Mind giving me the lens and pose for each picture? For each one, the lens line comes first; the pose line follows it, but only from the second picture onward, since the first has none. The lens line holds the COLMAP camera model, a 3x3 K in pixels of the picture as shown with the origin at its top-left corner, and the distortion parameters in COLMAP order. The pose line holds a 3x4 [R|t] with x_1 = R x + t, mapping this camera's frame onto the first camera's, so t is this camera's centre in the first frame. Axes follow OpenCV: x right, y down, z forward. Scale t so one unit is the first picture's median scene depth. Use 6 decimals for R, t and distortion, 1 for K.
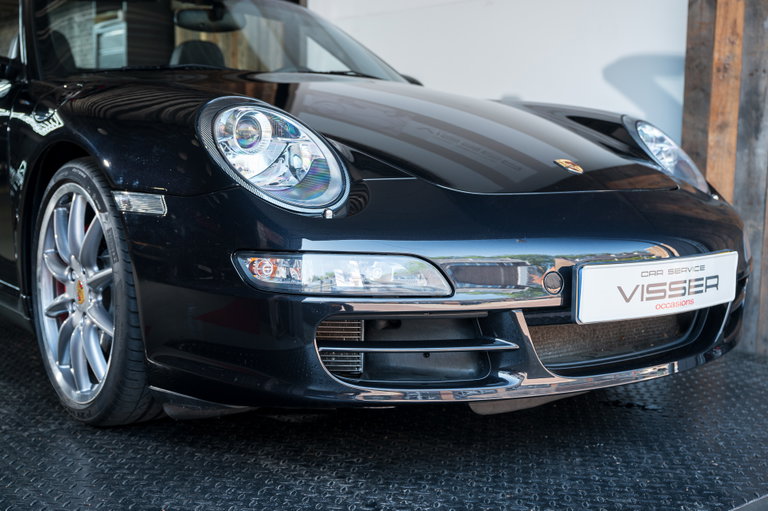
lens RADIAL K [[948.0, 0, 384.0], [0, 948.0, 255.5], [0, 0, 1]] dist [0.005853, -0.003396]
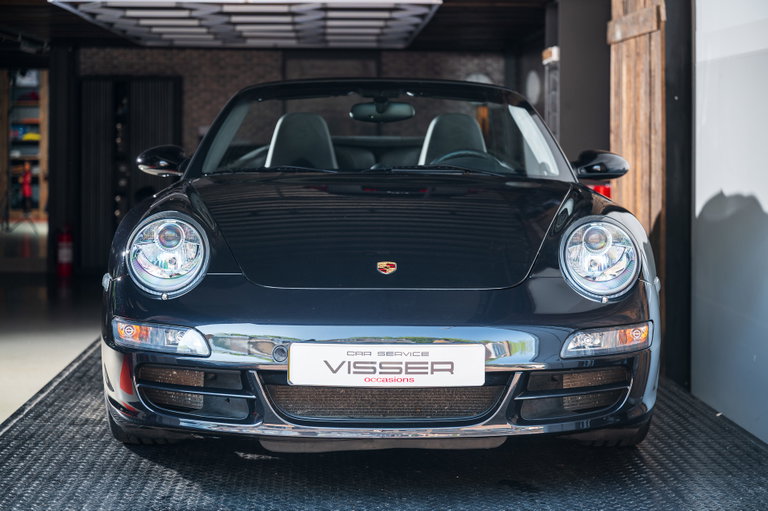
lens RADIAL K [[1537.3, 0, 426.0], [0, 1537.3, 124.5], [0, 0, 1]] dist [0.021816, 0.061093]
pose [[0.812700, -0.014259, -0.582508, 1.445489], [-0.065672, 0.991089, -0.115884, -0.049656], [0.578970, 0.132433, 0.804522, -0.646459]]
